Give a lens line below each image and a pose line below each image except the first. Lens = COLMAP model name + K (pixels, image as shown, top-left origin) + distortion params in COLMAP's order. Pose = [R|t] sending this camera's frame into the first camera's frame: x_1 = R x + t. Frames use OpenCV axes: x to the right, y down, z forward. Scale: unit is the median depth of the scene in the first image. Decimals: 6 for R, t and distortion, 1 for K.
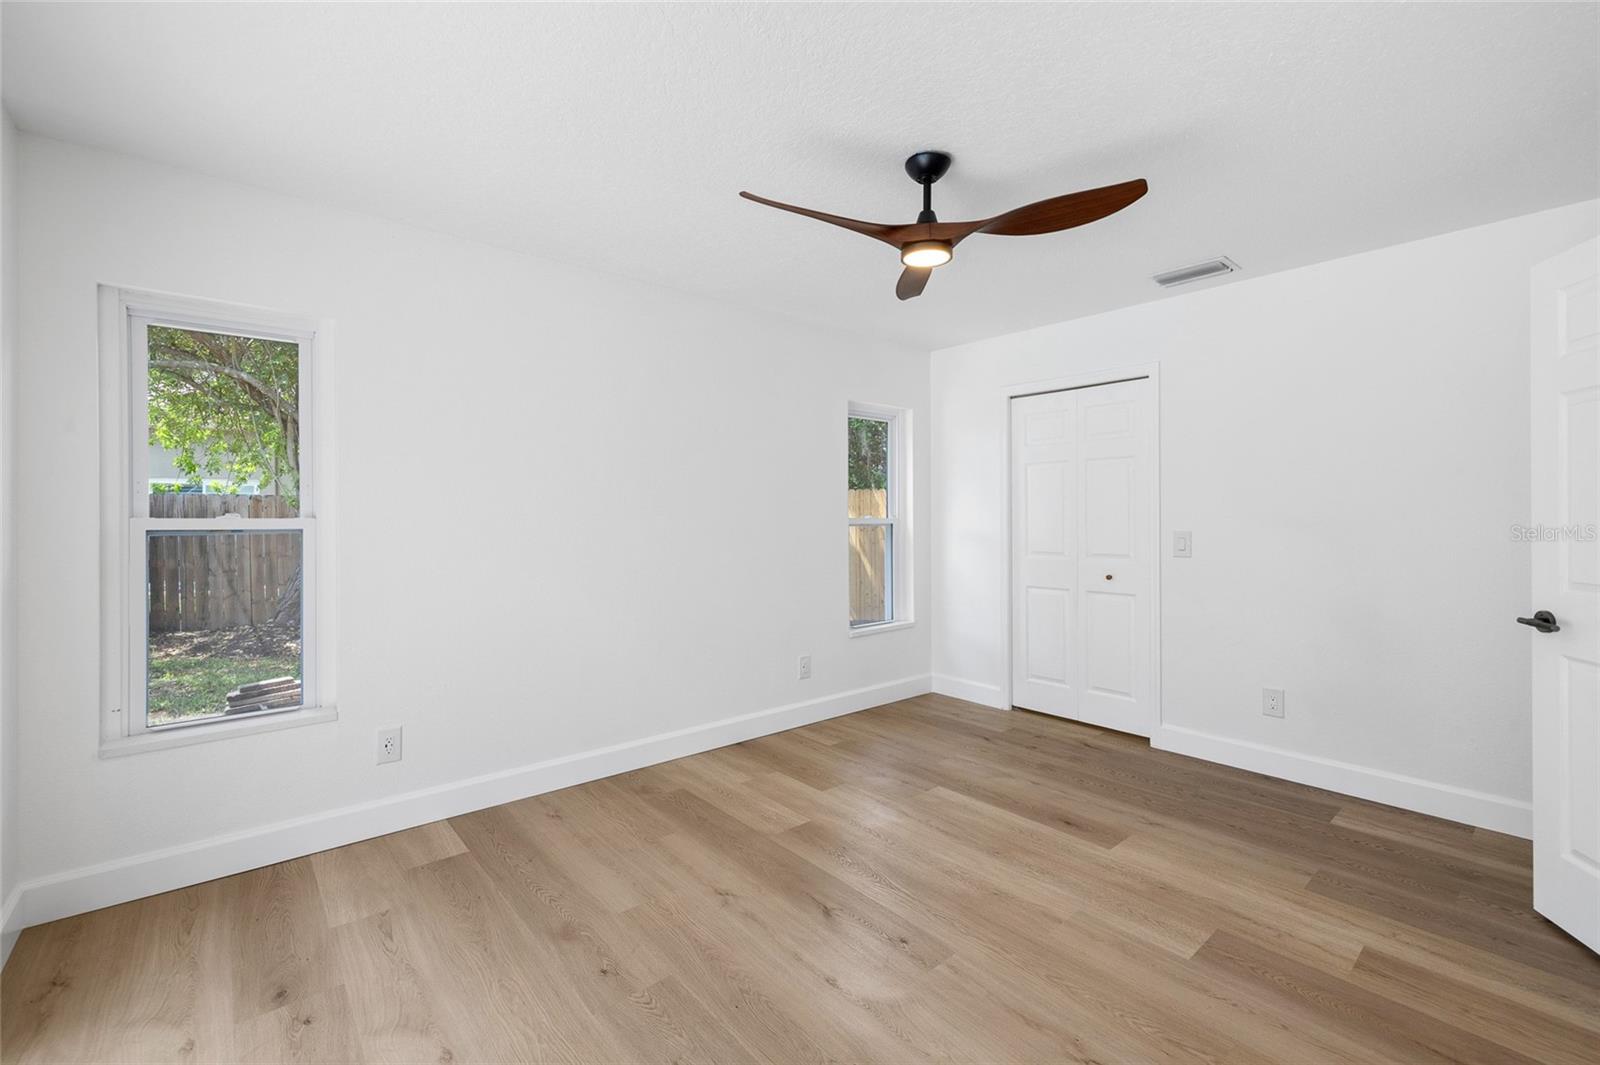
lens RADIAL K [[673.8, 0, 796.9], [0, 673.8, 522.2], [0, 0, 1]] dist [-0.003219, 0.000761]
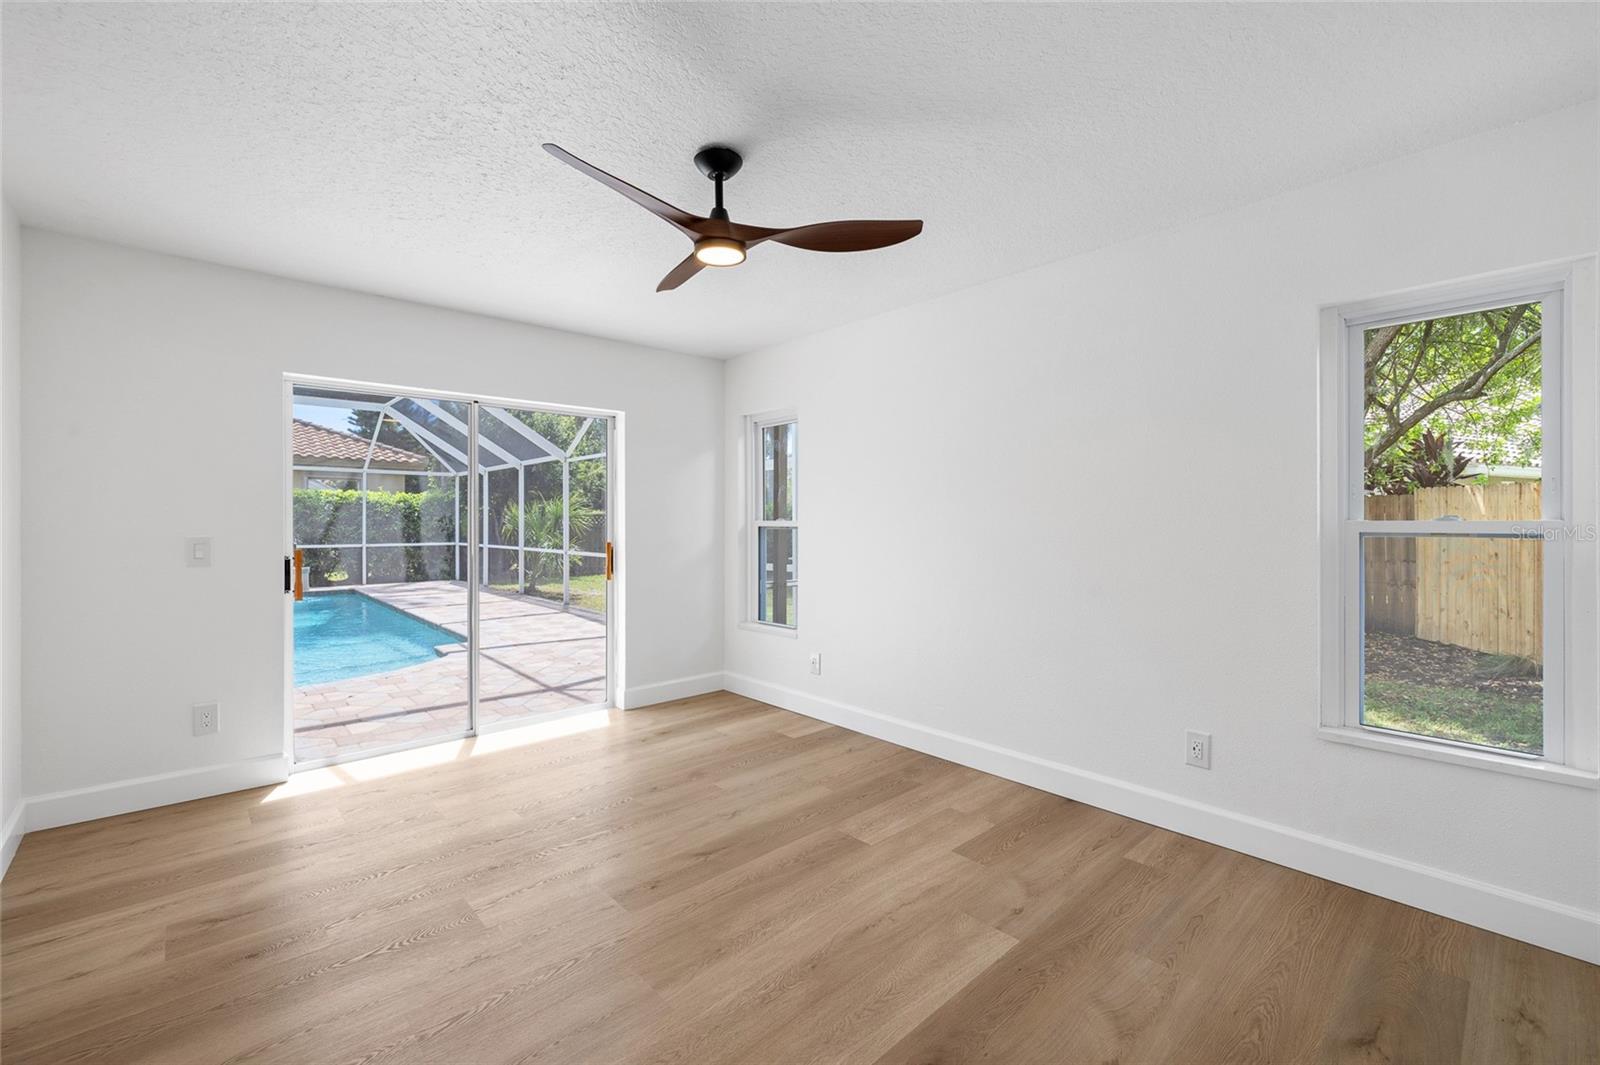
lens RADIAL K [[673.8, 0, 797.3], [0, 673.8, 525.7], [0, 0, 1]] dist [-0.003219, 0.000761]
pose [[0.035538, 0.008293, -0.999334, 0.862541], [-0.005988, 0.999949, 0.008085, -0.005698], [0.999350, 0.005696, 0.035586, 0.786886]]
